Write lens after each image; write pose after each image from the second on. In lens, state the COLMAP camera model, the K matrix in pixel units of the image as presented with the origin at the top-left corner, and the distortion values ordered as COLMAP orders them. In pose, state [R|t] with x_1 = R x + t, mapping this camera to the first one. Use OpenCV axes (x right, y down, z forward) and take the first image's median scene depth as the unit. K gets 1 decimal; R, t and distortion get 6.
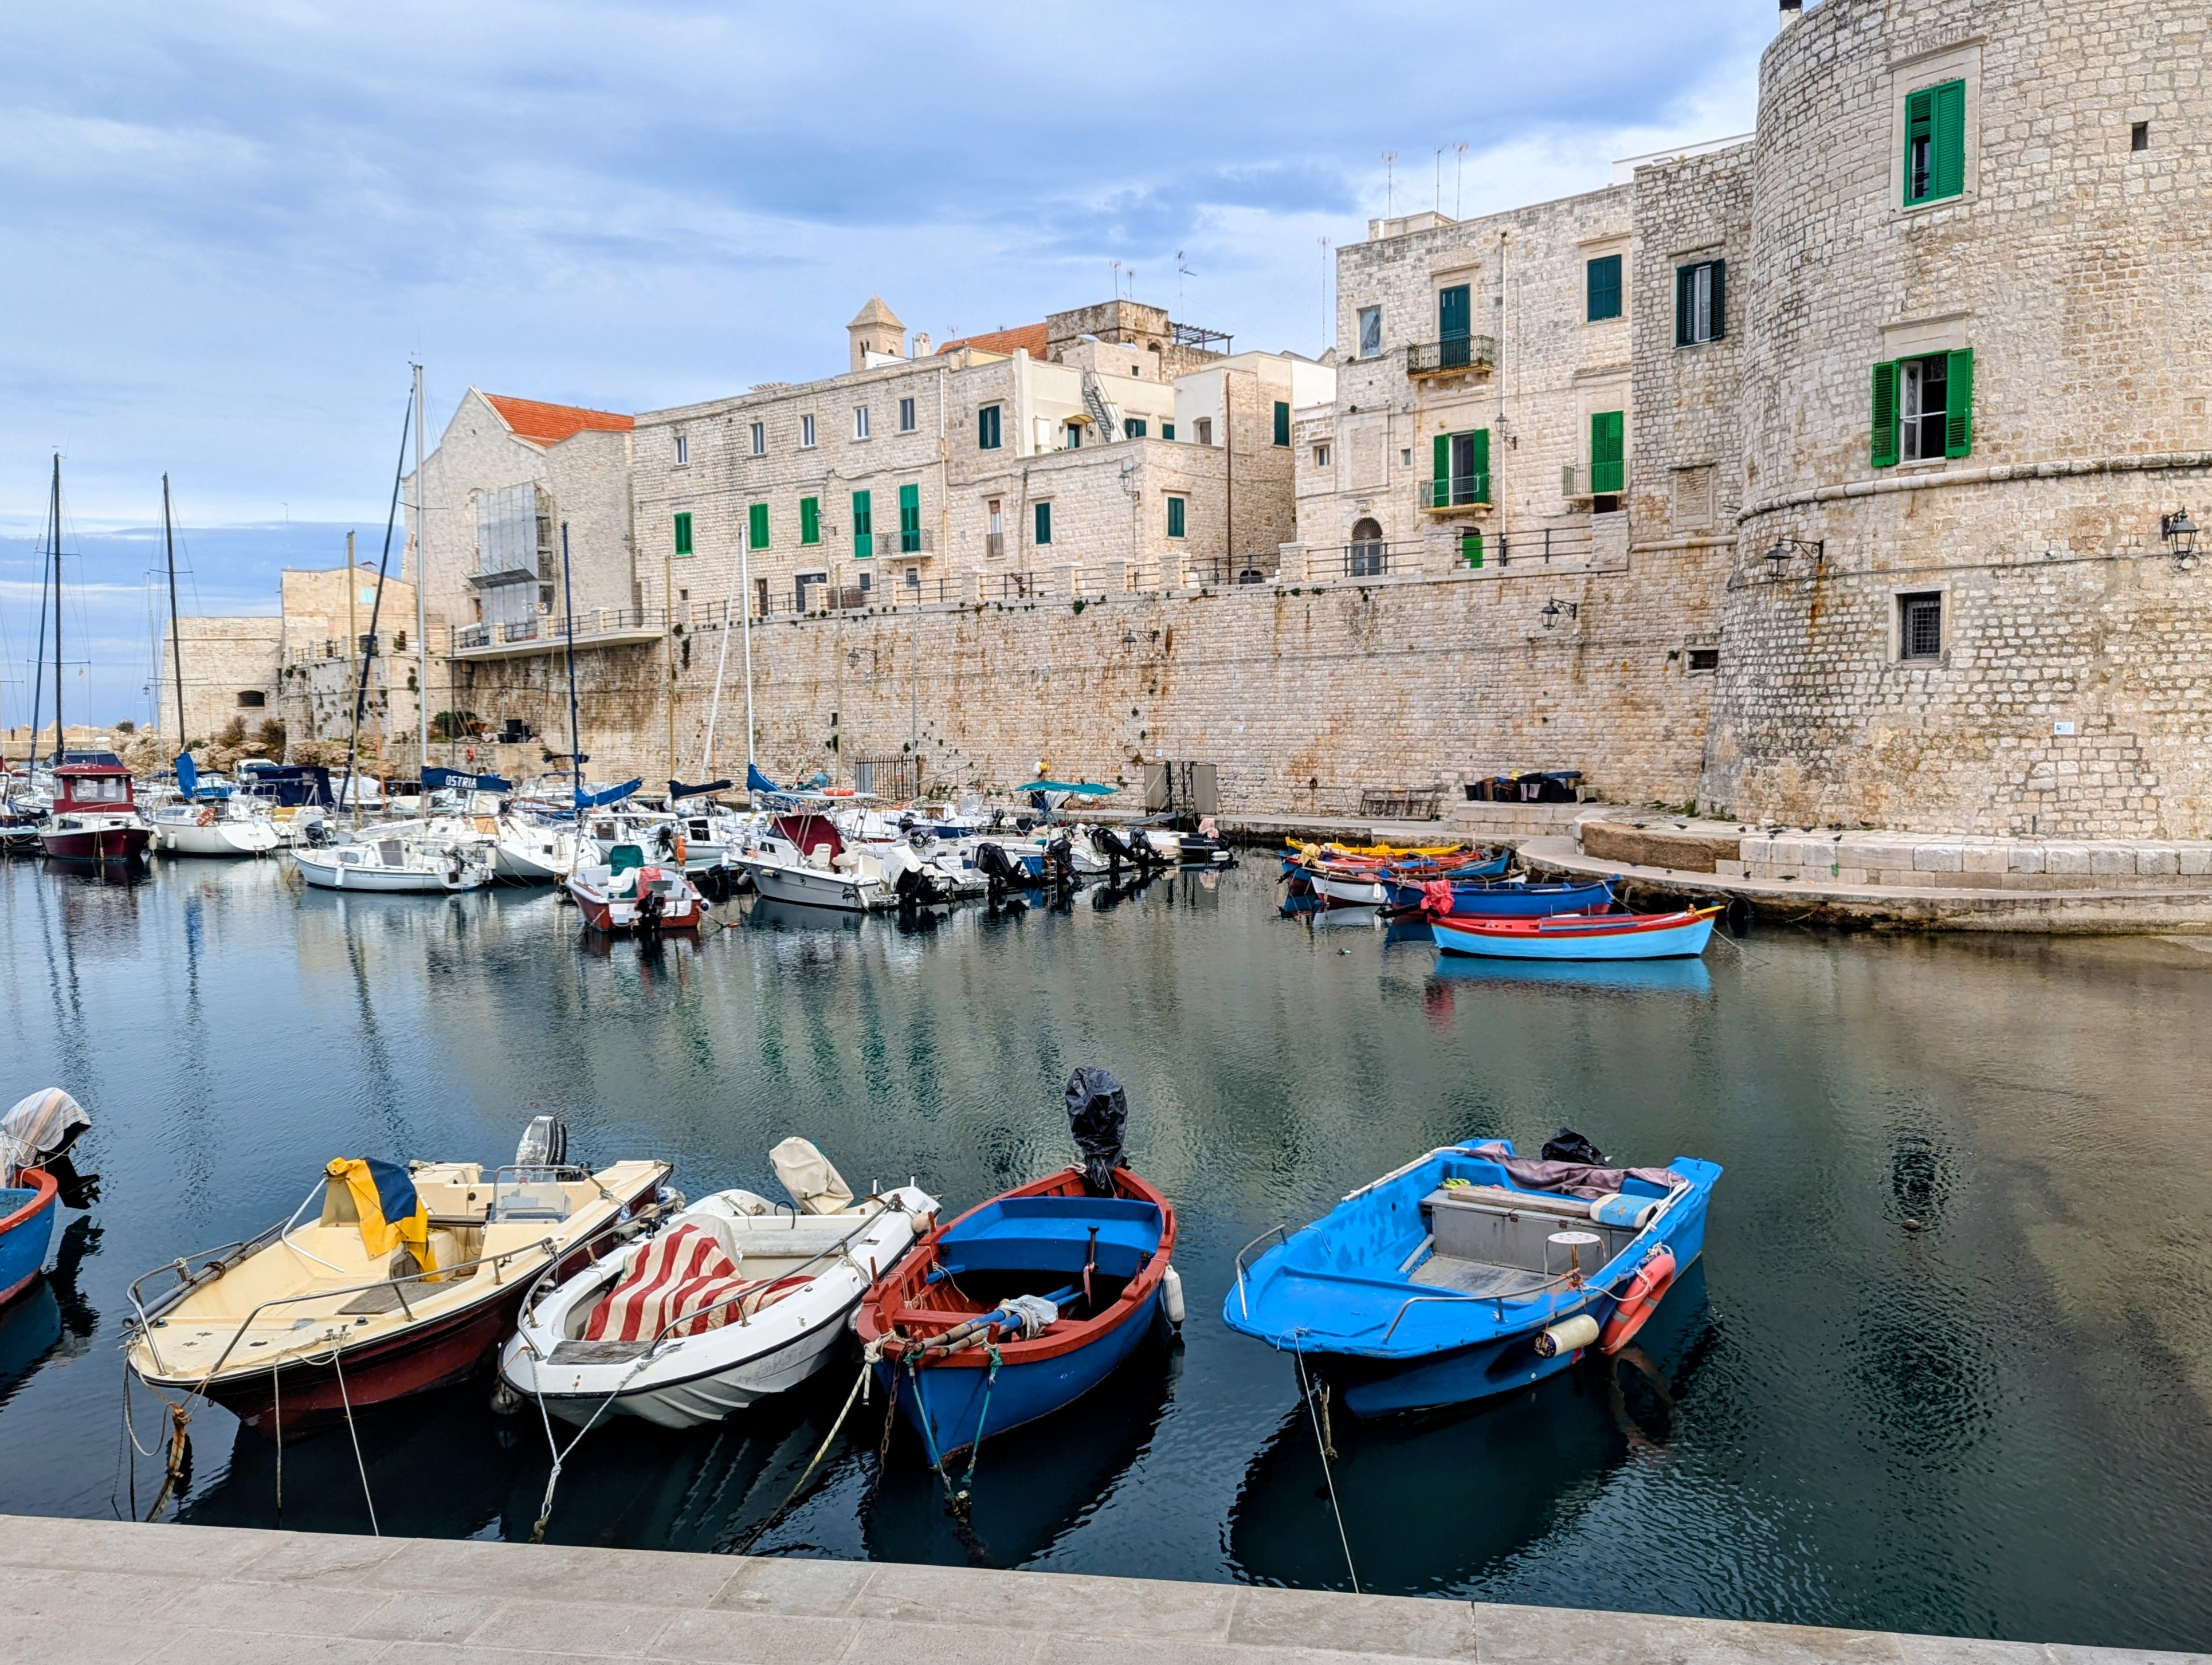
lens RADIAL K [[1822.9, 0, 1145.4], [0, 1822.9, 862.6], [0, 0, 1]] dist [0.062686, -0.055331]
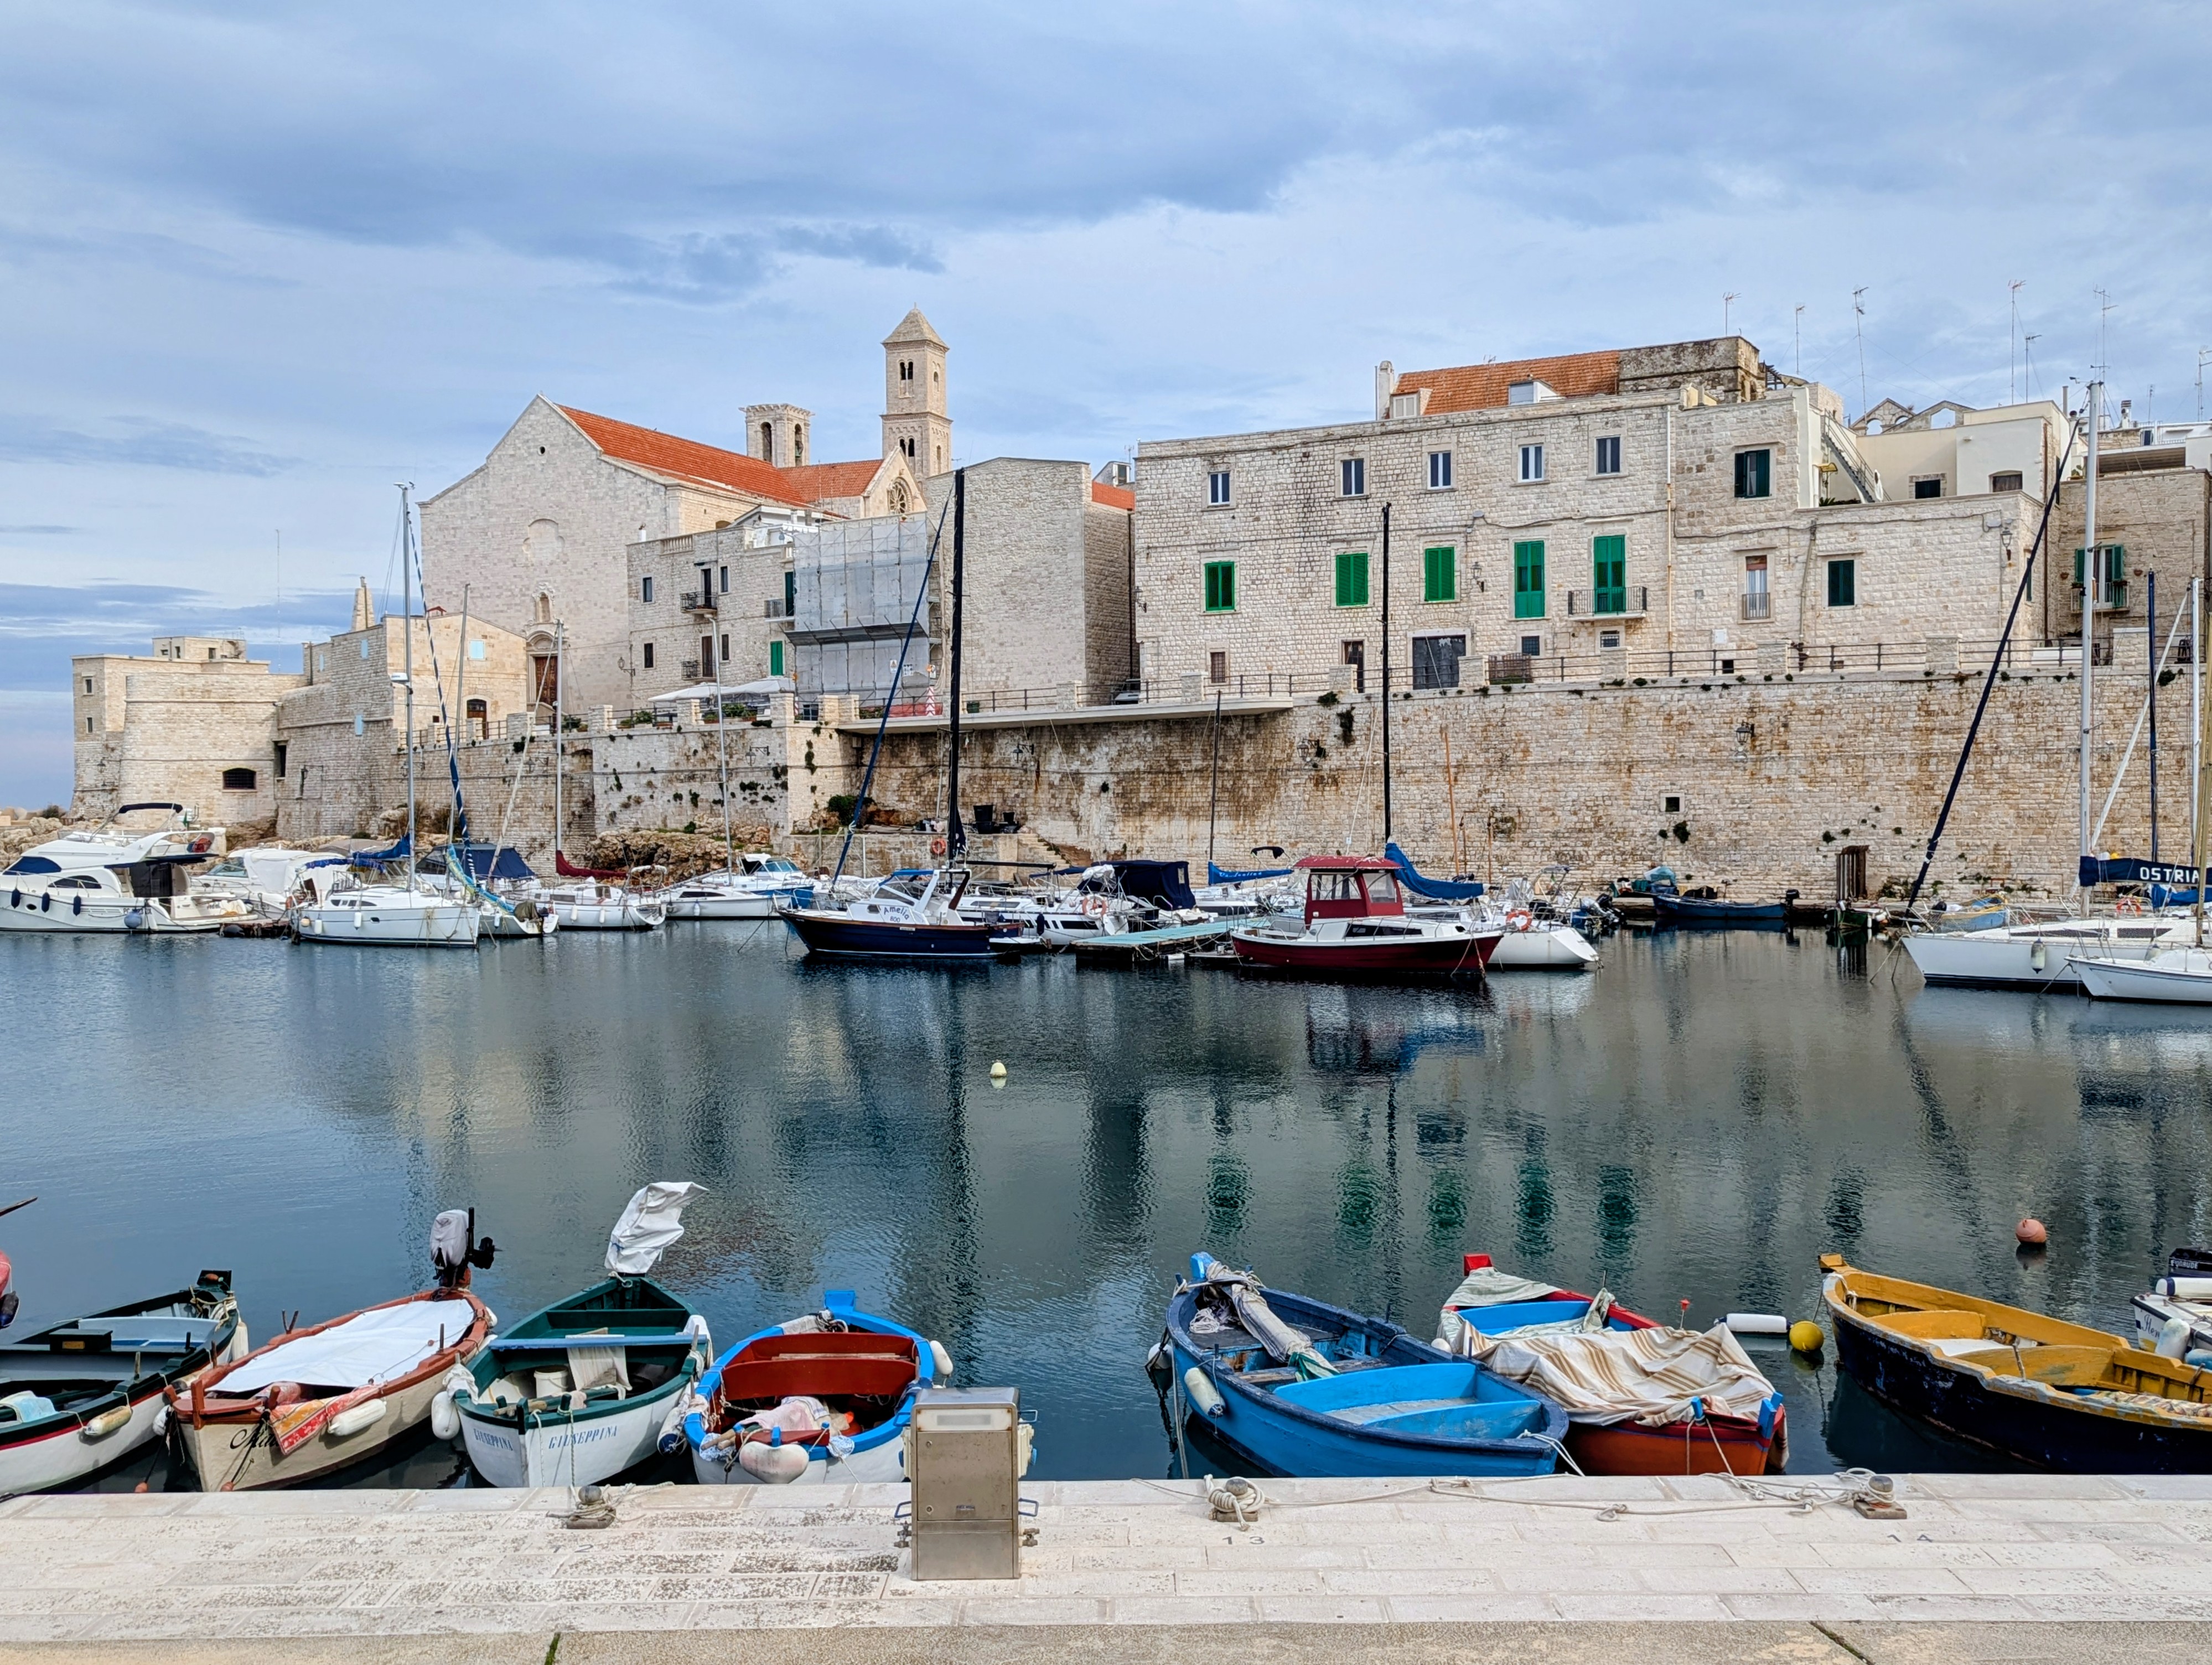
lens RADIAL K [[2135.6, 0, 1067.3], [0, 2135.6, 842.4], [0, 0, 1]] dist [0.085062, 0.000000]
pose [[0.973439, 0.001612, 0.228939, -0.676376], [0.013241, 0.997905, -0.063328, -0.000874], [-0.228562, 0.064678, 0.971379, 0.087946]]
